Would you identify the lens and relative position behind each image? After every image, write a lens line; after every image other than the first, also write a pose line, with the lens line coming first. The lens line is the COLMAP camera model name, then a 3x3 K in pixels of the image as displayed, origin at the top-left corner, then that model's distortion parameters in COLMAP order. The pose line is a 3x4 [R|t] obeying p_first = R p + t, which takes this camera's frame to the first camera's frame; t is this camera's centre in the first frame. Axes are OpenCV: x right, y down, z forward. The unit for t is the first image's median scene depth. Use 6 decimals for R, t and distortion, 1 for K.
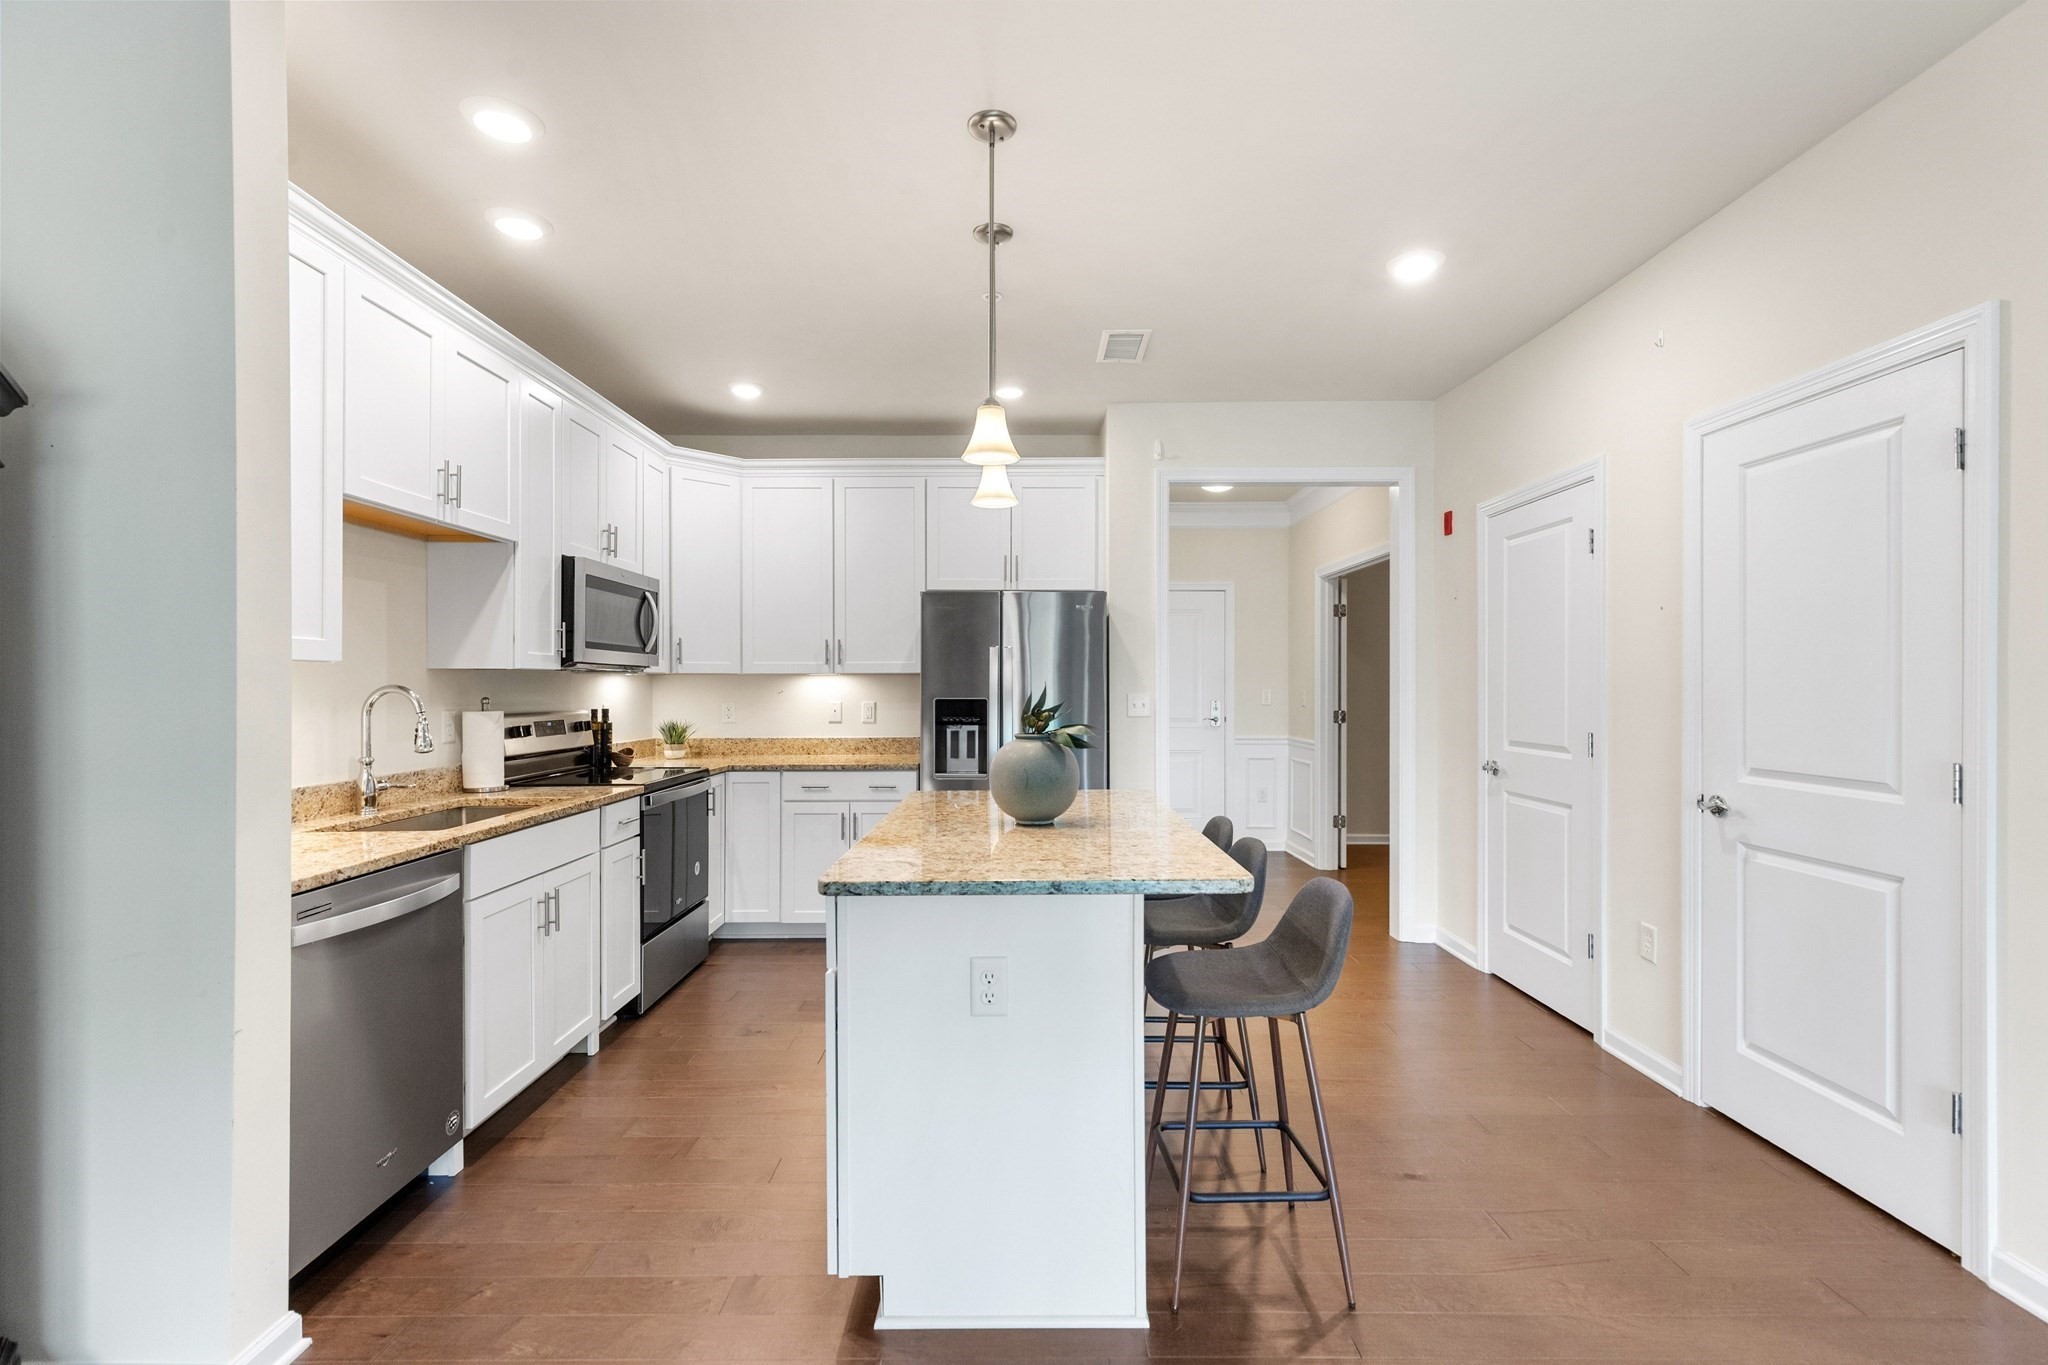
lens RADIAL K [[914.3, 0, 1024.0], [0, 914.3, 682.5], [0, 0, 1]] dist [0.003206, -0.000109]
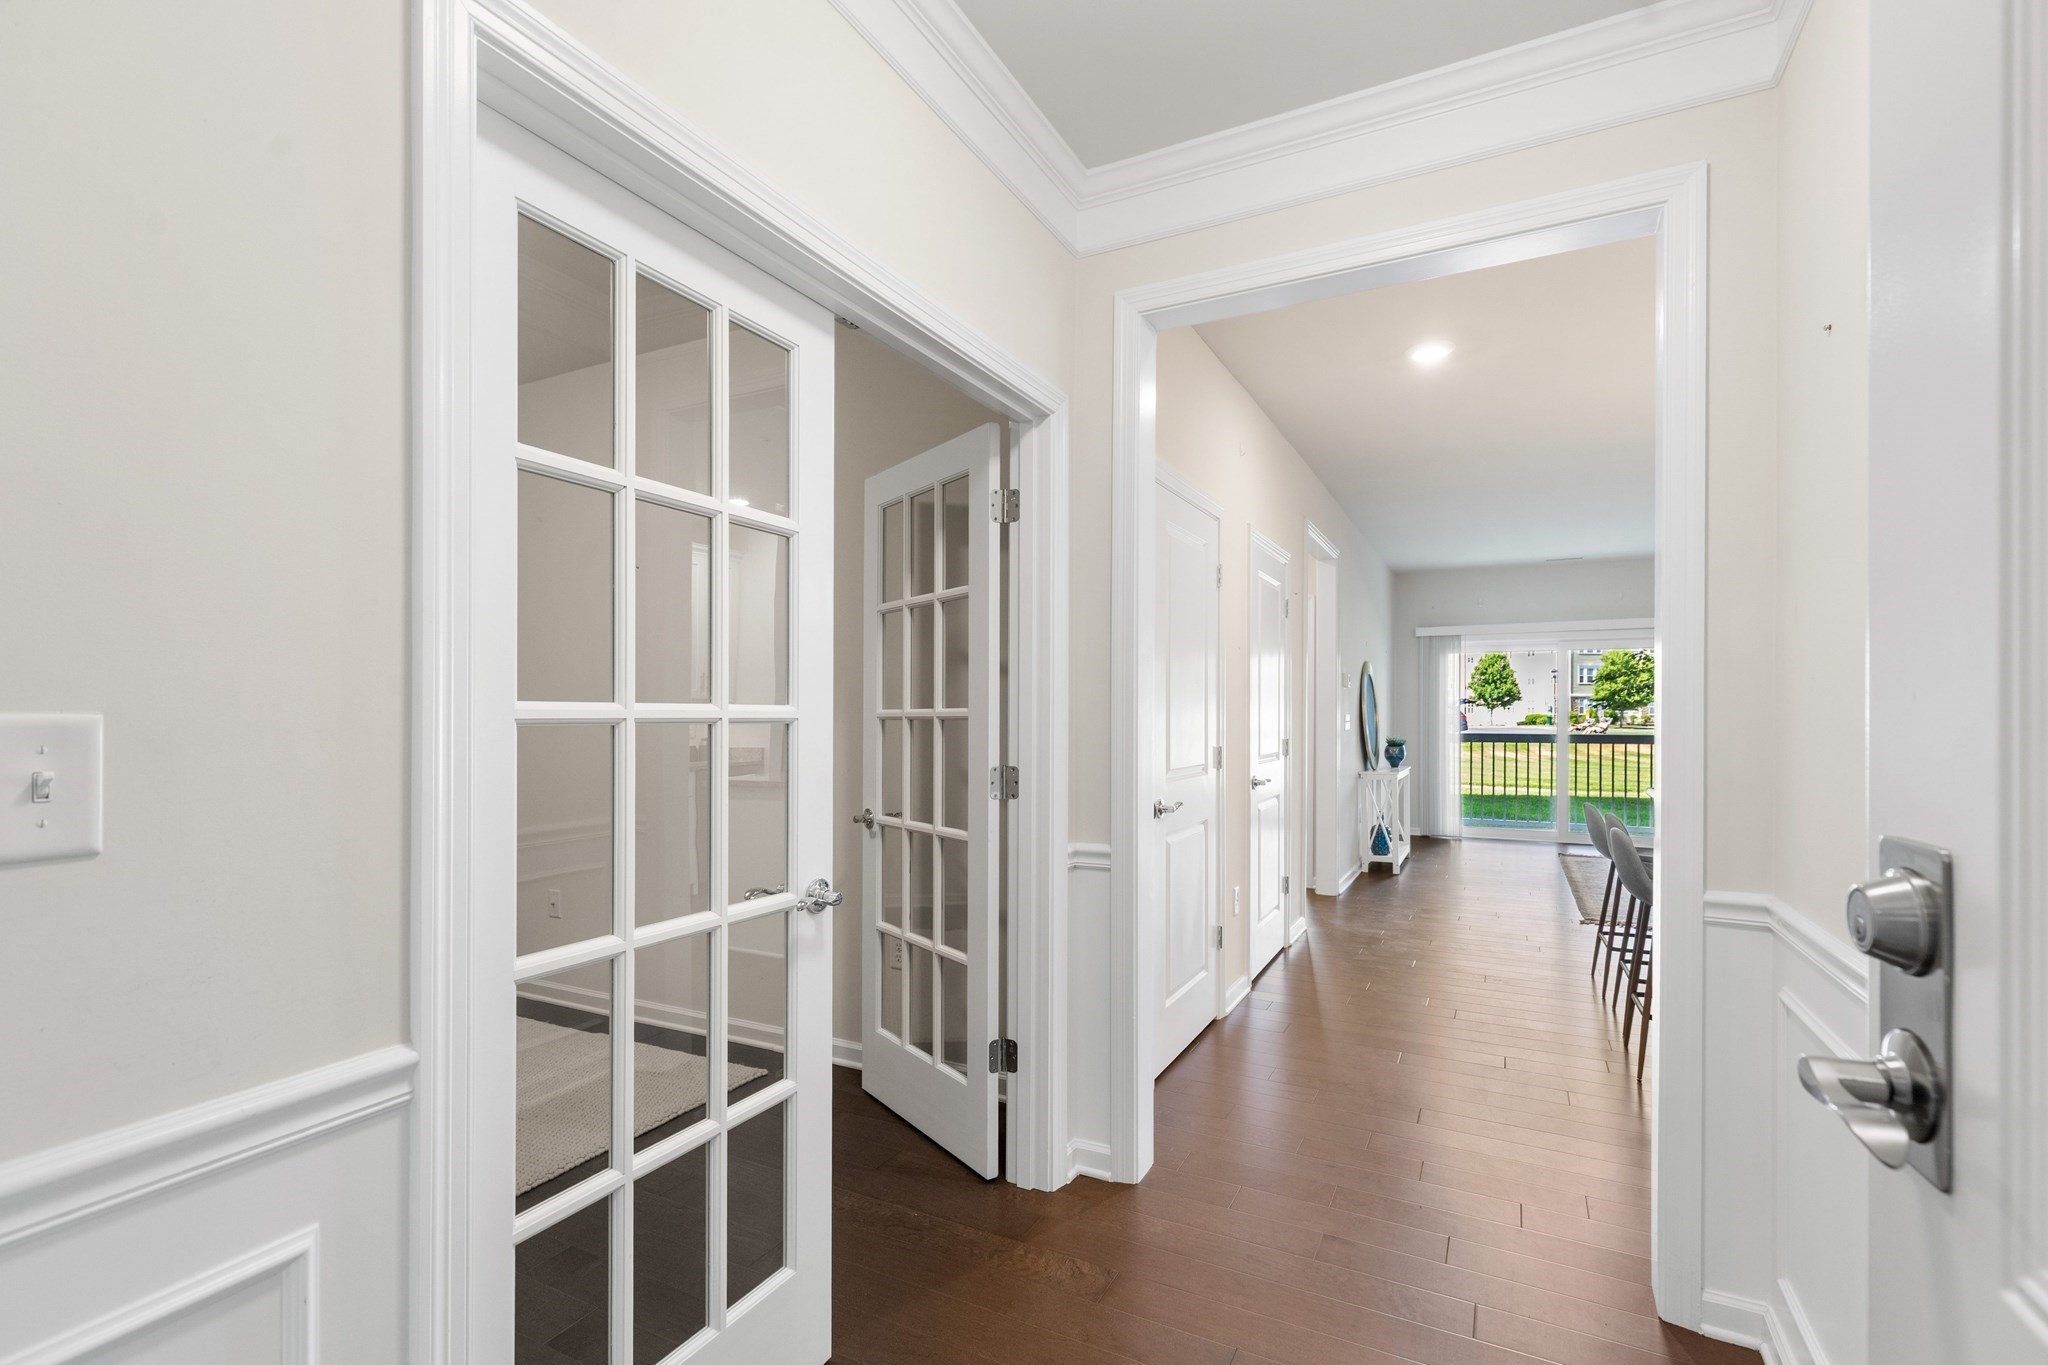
lens RADIAL K [[920.3, 0, 1030.3], [0, 920.3, 713.9], [0, 0, 1]] dist [0.001178, 0.000001]
pose [[-0.883957, -0.002097, 0.467563, 0.272902], [-0.002067, 0.999998, 0.000577, 0.011757], [-0.467563, -0.000456, -0.883960, 1.935522]]
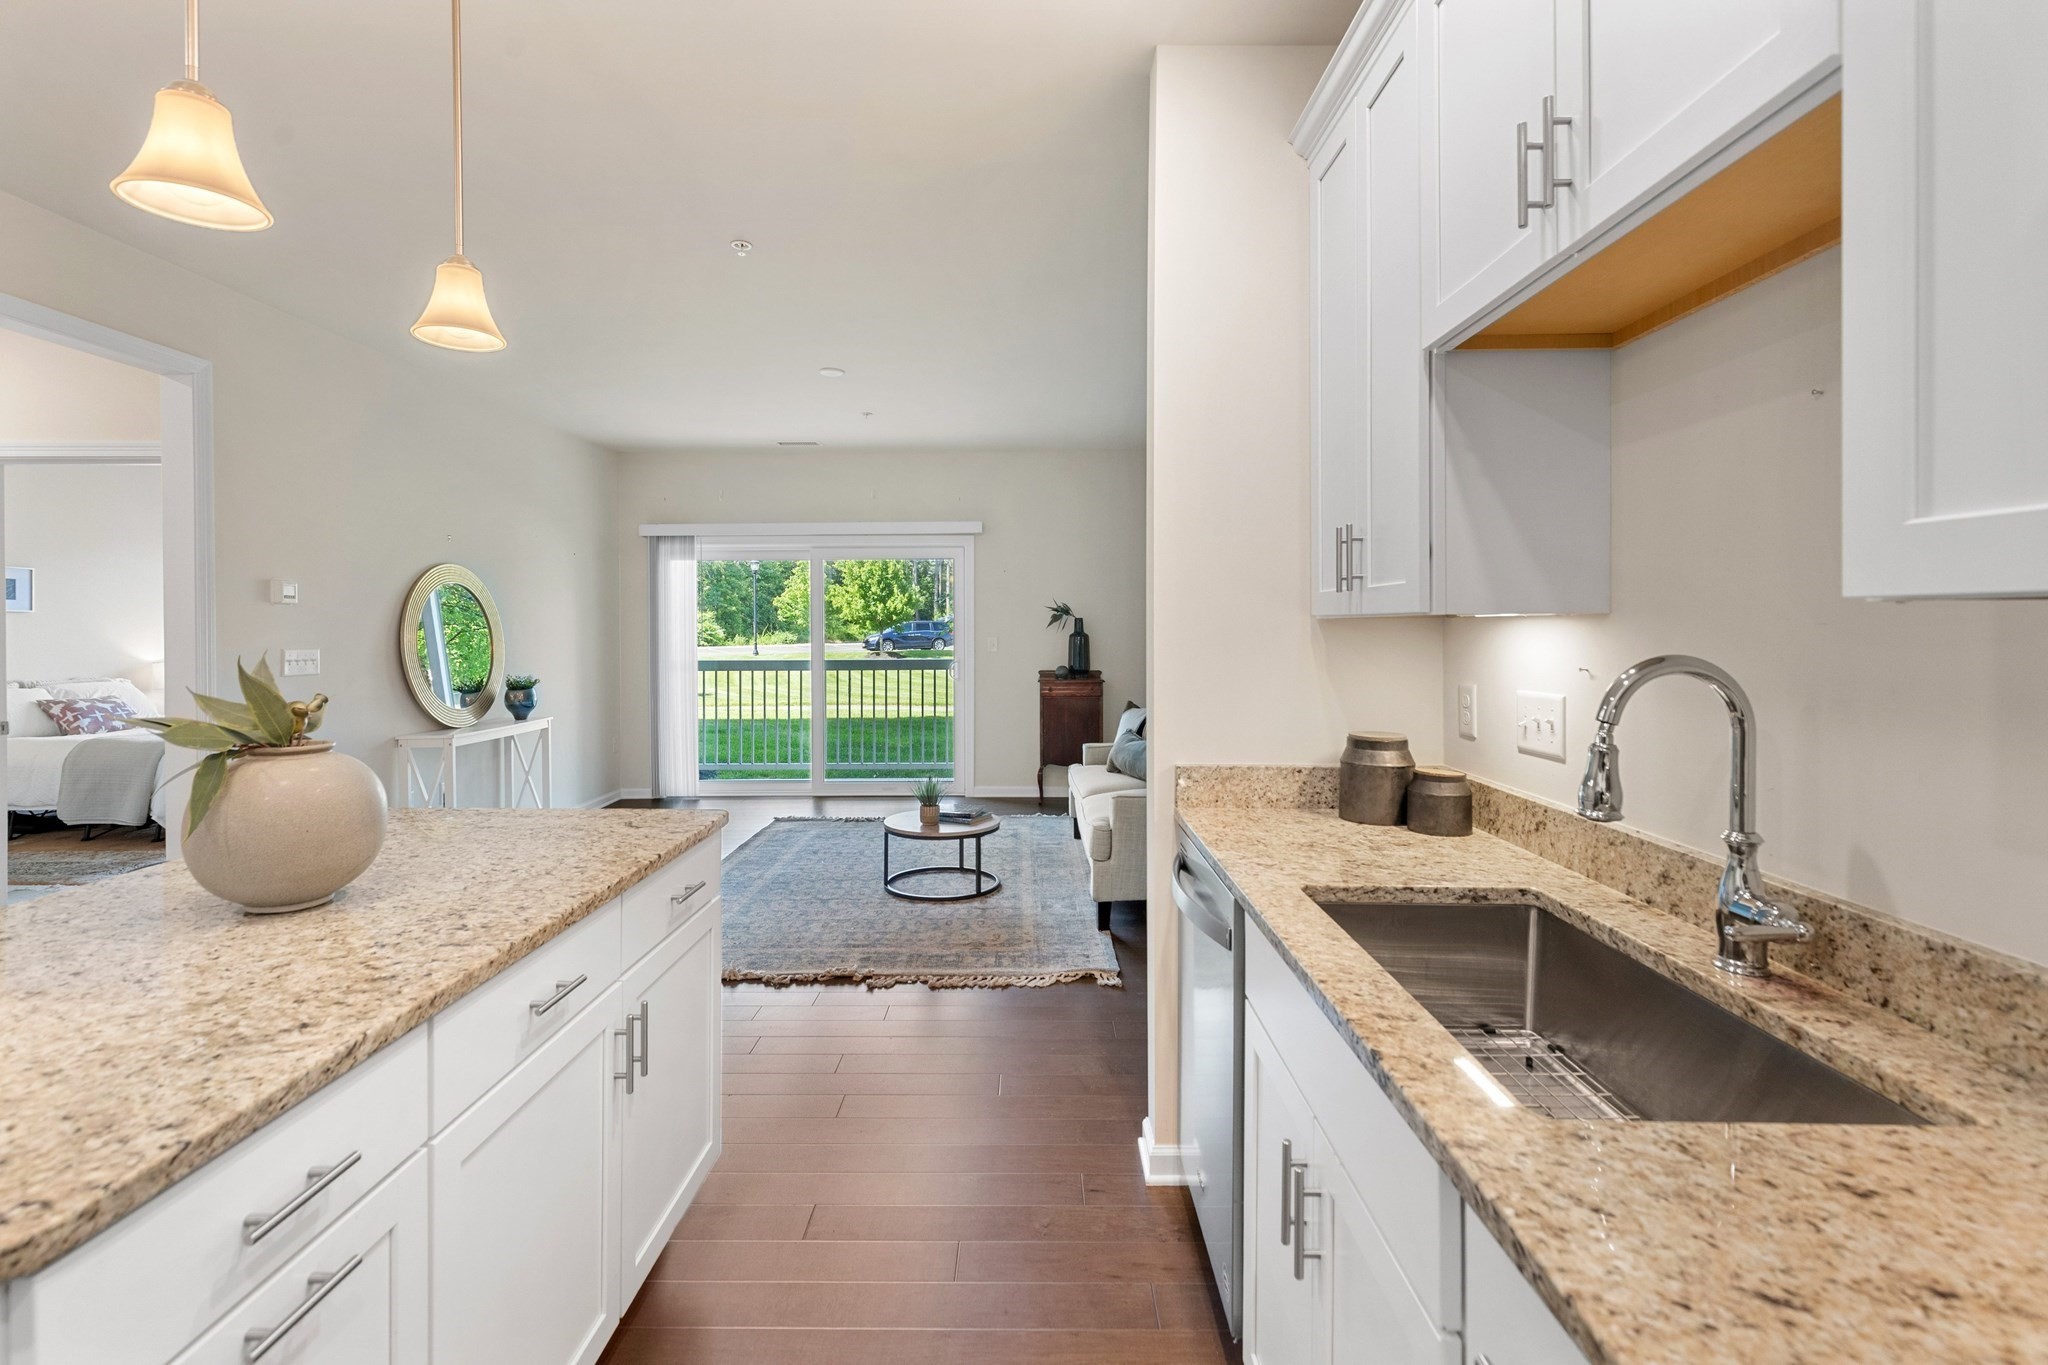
lens RADIAL K [[934.2, 0, 1024.5], [0, 934.2, 628.7], [0, 0, 1]] dist [0.004282, -0.000585]
pose [[-0.999954, 0.003228, 0.009064, -0.310019], [0.003232, 0.999995, 0.000524, -0.009296], [-0.009063, 0.000553, -0.999959, 1.107194]]
